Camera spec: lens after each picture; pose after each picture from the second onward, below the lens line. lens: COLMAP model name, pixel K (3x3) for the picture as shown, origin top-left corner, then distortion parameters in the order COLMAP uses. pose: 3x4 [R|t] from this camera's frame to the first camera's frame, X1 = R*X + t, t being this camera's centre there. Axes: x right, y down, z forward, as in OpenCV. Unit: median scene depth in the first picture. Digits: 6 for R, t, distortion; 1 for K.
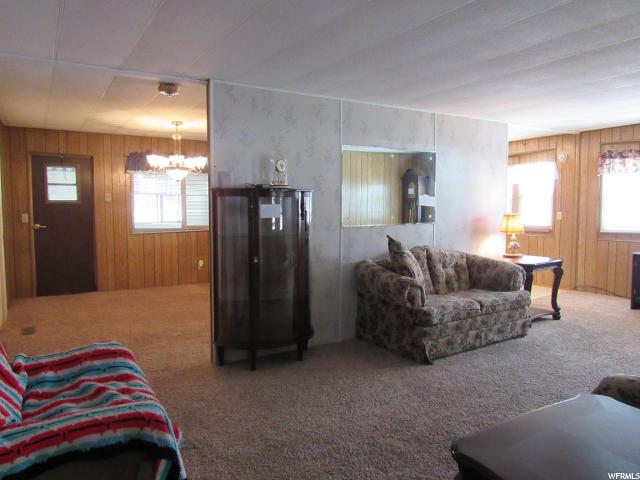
lens RADIAL K [[454.9, 0, 319.8], [0, 454.9, 242.3], [0, 0, 1]] dist [-0.024890, 0.001624]
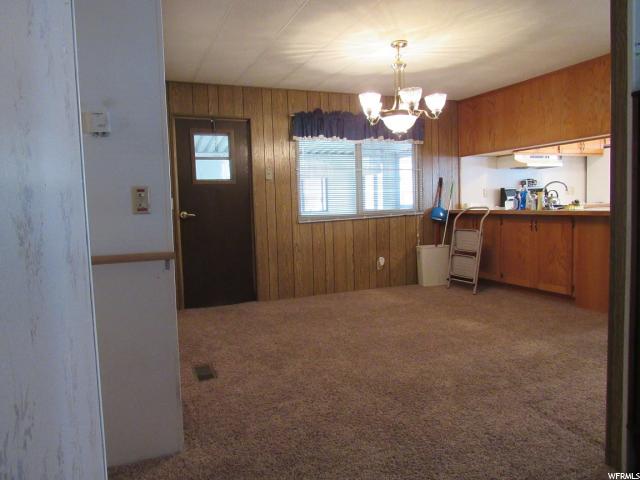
lens RADIAL K [[454.9, 0, 319.0], [0, 454.9, 240.3], [0, 0, 1]] dist [-0.024890, 0.001624]
pose [[0.985137, -0.024629, -0.169993, -0.264760], [0.024009, 0.999695, -0.005704, 0.015514], [0.170082, 0.001538, 0.985429, 0.281541]]
